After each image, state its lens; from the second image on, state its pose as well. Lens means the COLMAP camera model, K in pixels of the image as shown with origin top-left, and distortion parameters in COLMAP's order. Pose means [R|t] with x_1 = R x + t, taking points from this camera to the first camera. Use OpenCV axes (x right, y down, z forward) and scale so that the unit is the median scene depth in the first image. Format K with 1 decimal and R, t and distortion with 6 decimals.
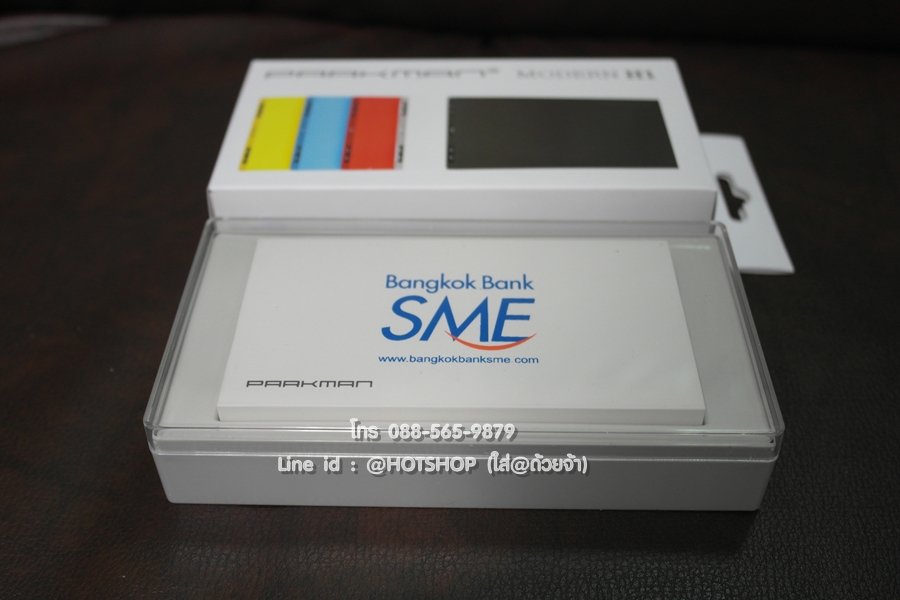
lens RADIAL K [[1018.6, 0, 450.0], [0, 1018.6, 300.0], [0, 0, 1]] dist [-0.006126, 0.021519]
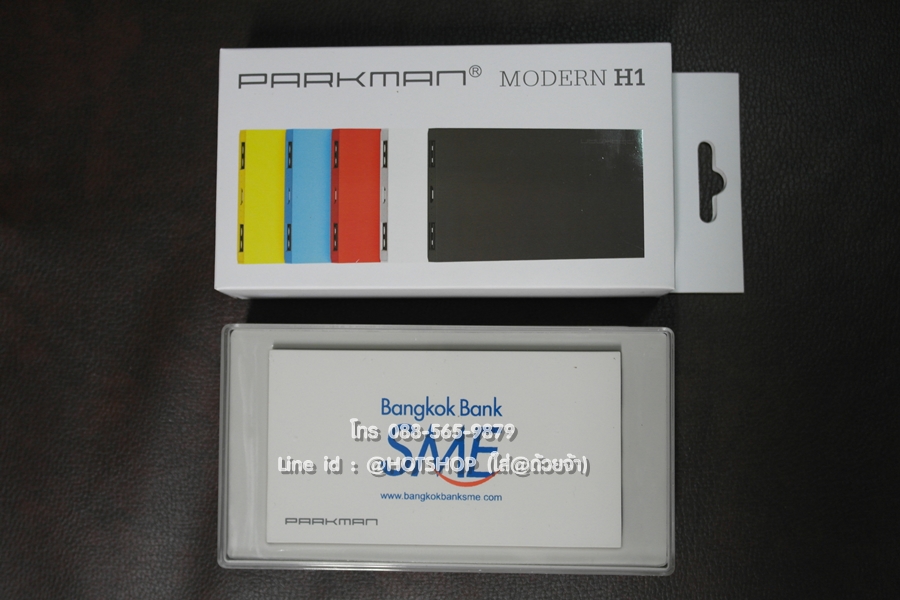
lens RADIAL K [[1018.6, 0, 450.0], [0, 1018.6, 300.0], [0, 0, 1]] dist [-0.006126, 0.021519]
pose [[0.999144, -0.013758, -0.039022, 0.069005], [0.037421, 0.702833, 0.710370, -0.975773], [0.017653, -0.711222, 0.702746, 0.236471]]
